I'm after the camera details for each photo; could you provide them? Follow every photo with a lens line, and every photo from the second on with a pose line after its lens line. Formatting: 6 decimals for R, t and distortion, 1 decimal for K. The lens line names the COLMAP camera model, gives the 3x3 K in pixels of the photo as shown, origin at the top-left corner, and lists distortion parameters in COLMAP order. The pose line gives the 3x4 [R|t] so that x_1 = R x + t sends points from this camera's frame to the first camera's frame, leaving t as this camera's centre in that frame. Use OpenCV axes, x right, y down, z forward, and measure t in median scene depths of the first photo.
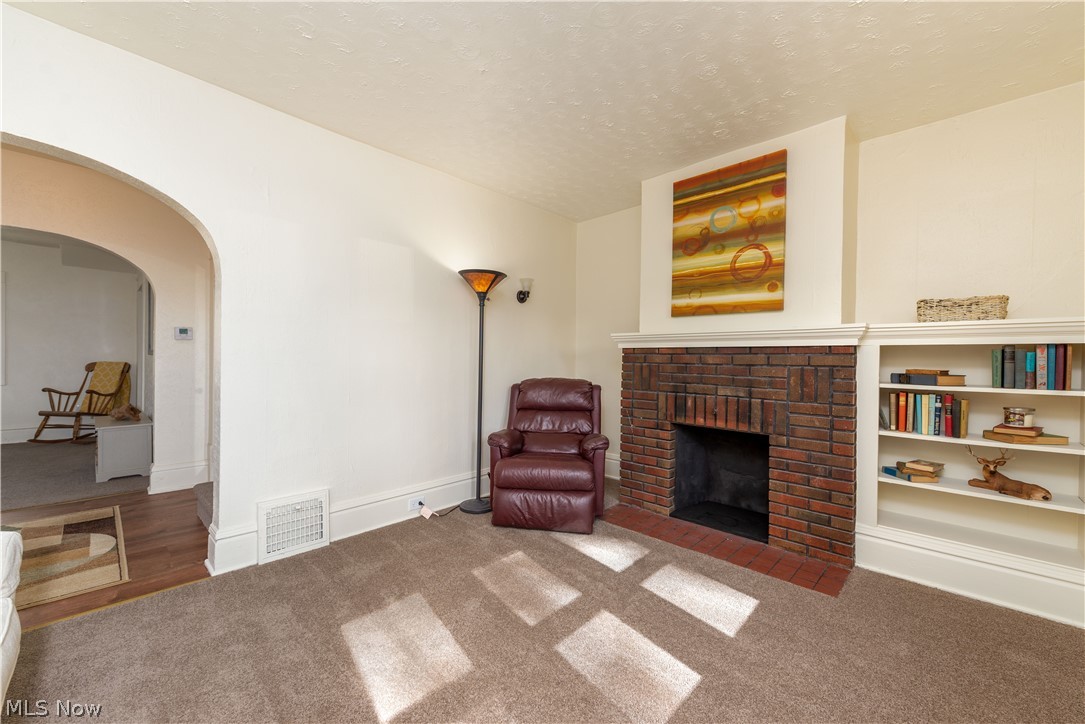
lens RADIAL K [[423.2, 0, 537.8], [0, 423.2, 361.1], [0, 0, 1]] dist [0.002318, -0.000196]
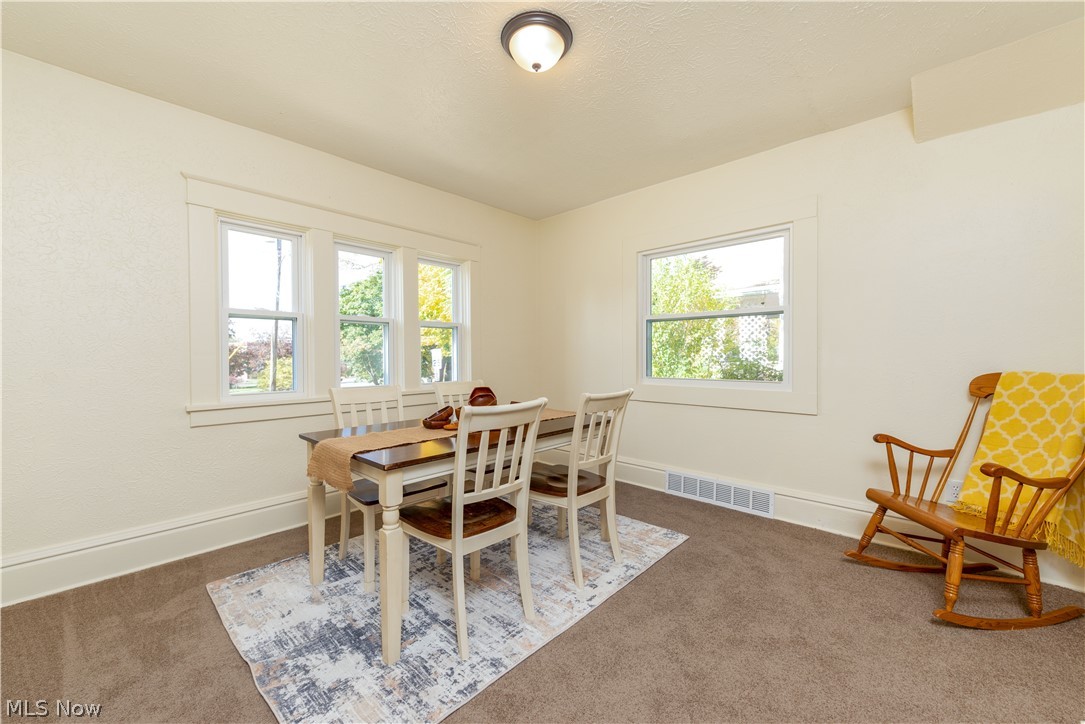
lens RADIAL K [[423.2, 0, 537.8], [0, 423.2, 361.1], [0, 0, 1]] dist [0.002318, -0.000196]
pose [[-0.010598, -0.007582, -0.999915, -0.719879], [0.002488, 0.999968, -0.007609, -0.007067], [0.999941, -0.002568, -0.010579, 0.650891]]
